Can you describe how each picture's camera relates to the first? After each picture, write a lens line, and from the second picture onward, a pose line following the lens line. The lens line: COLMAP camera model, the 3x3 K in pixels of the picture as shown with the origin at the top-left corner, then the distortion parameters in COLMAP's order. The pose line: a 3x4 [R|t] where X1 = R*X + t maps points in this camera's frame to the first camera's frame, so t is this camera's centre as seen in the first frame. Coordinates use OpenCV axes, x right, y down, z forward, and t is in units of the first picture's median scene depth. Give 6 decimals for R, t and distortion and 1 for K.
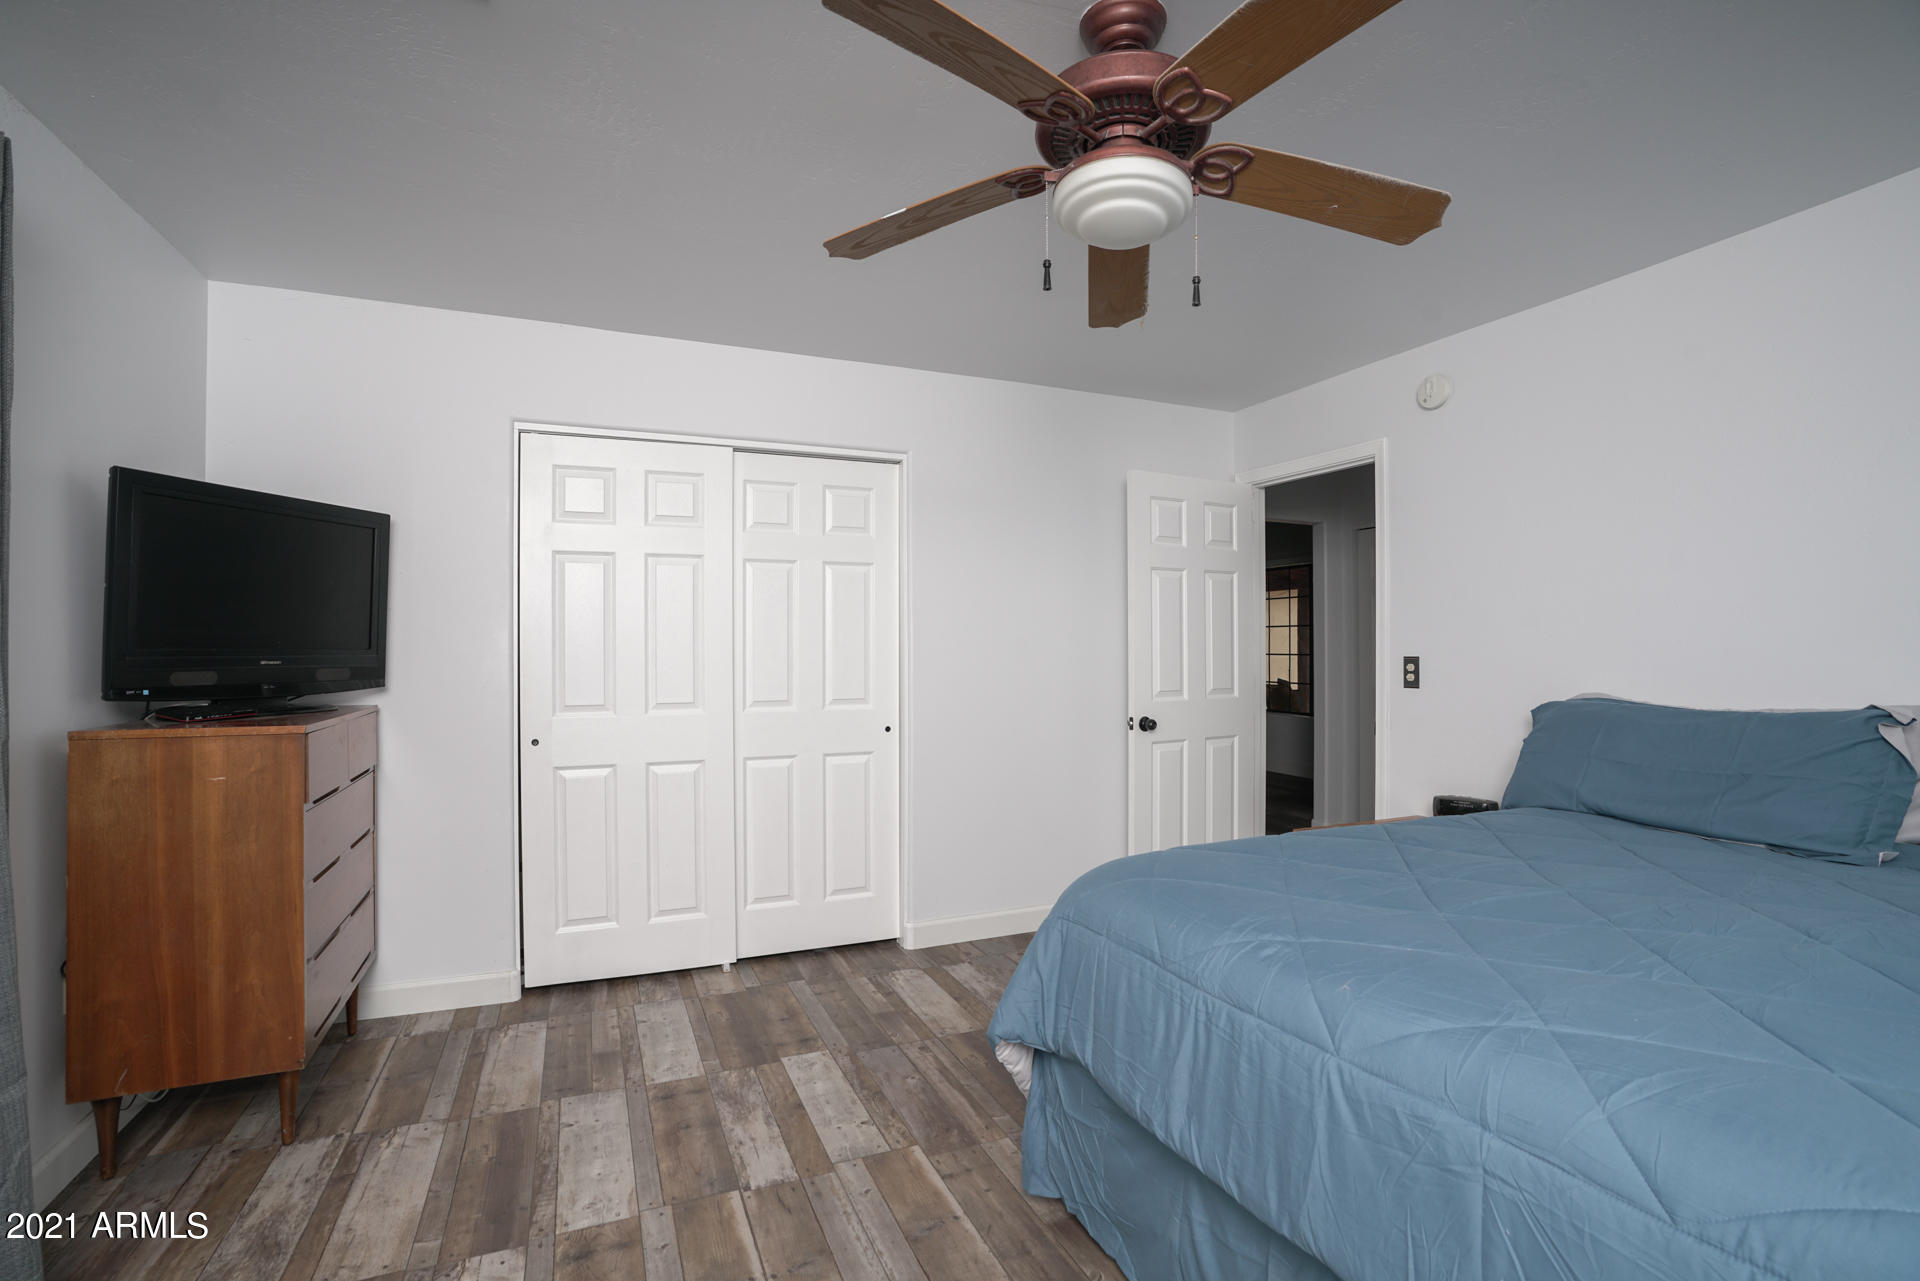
lens RADIAL K [[865.7, 0, 956.4], [0, 865.7, 635.5], [0, 0, 1]] dist [-0.055376, 0.006236]
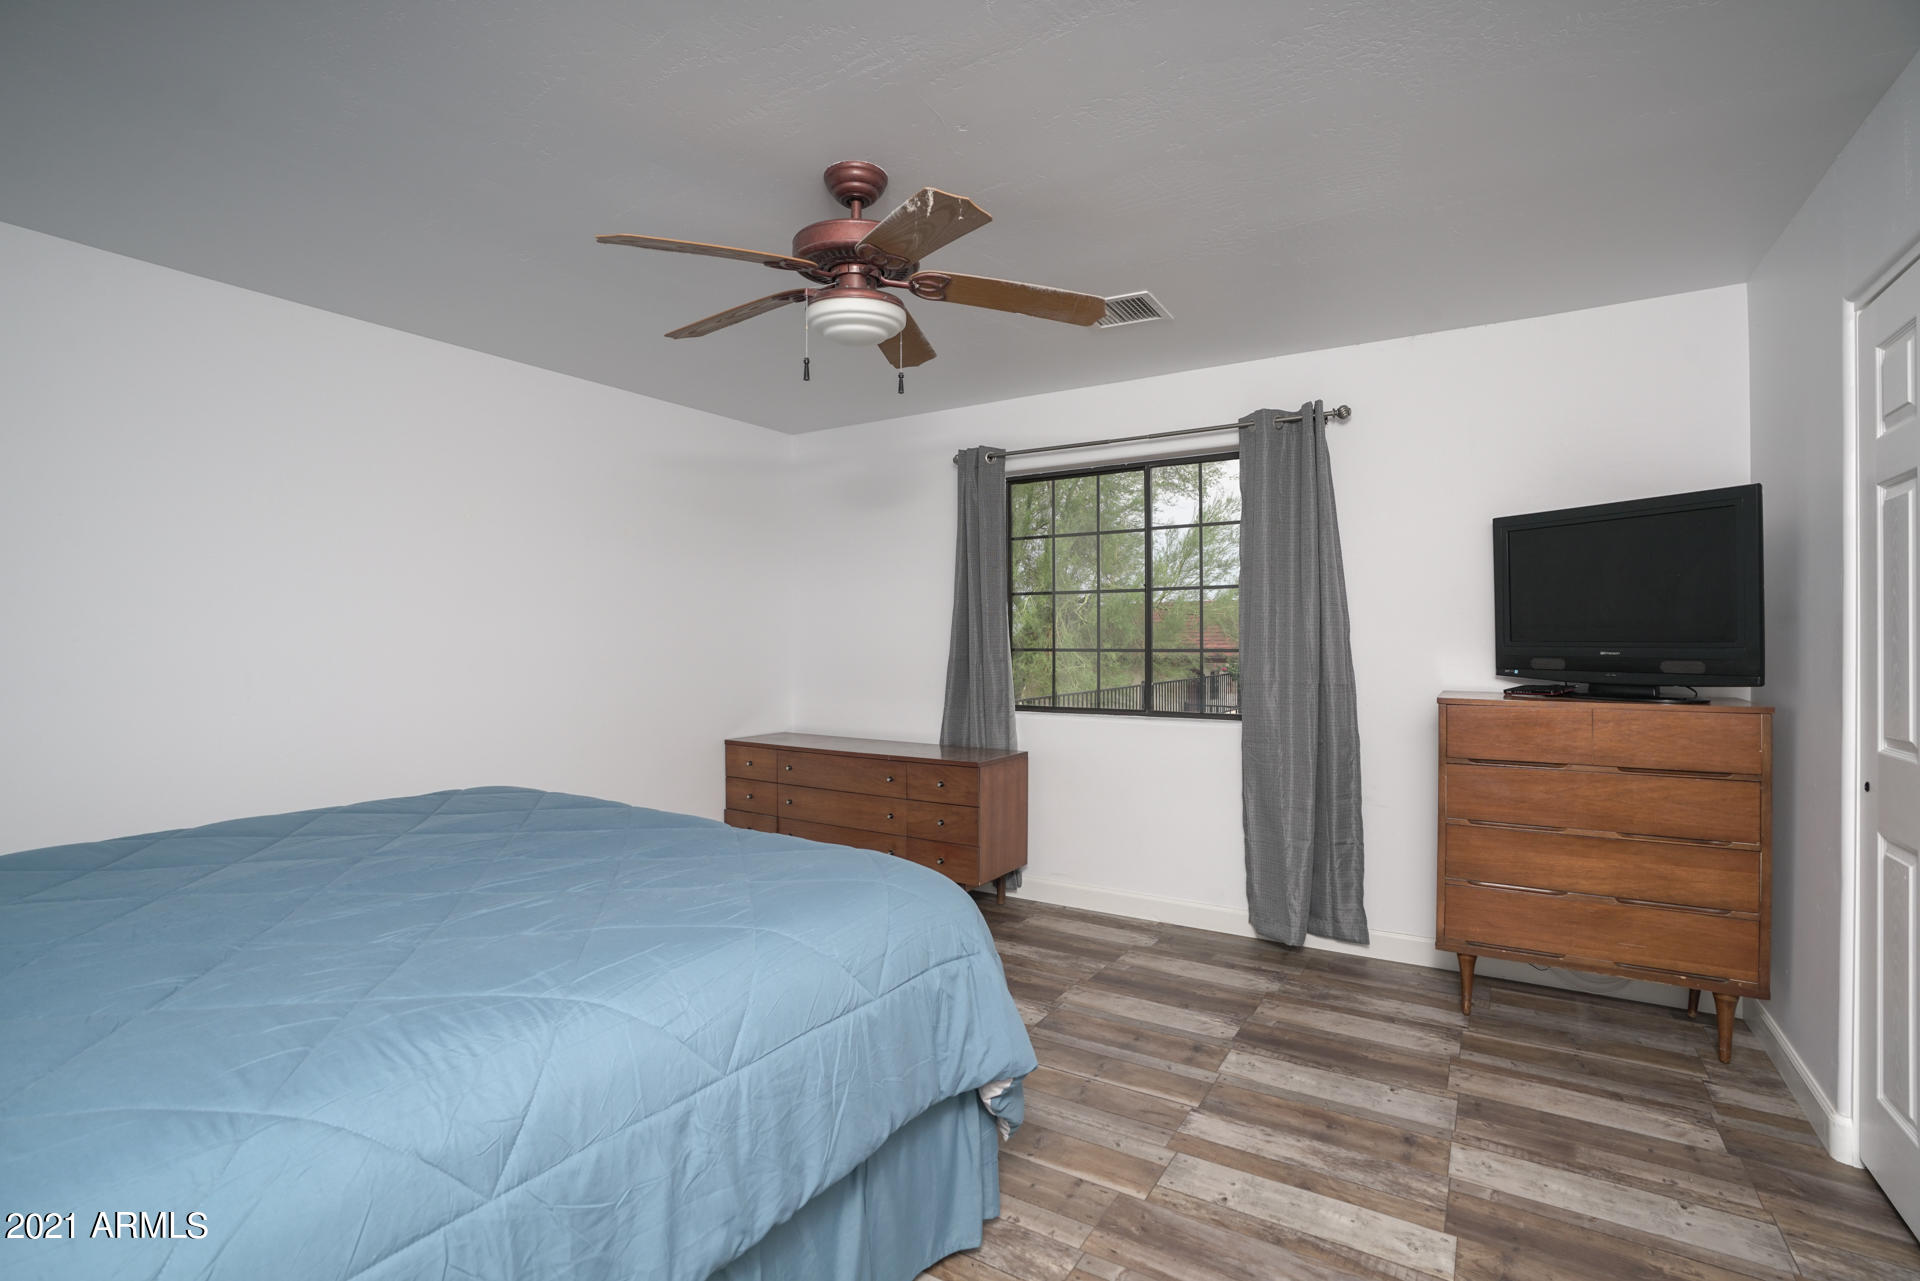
lens RADIAL K [[865.7, 0, 956.4], [0, 865.7, 635.0], [0, 0, 1]] dist [-0.055376, 0.006236]
pose [[-0.817894, -0.000591, -0.575368, 0.584336], [0.003988, 0.999970, -0.006697, 0.012945], [0.575355, -0.007772, -0.817867, 1.510979]]
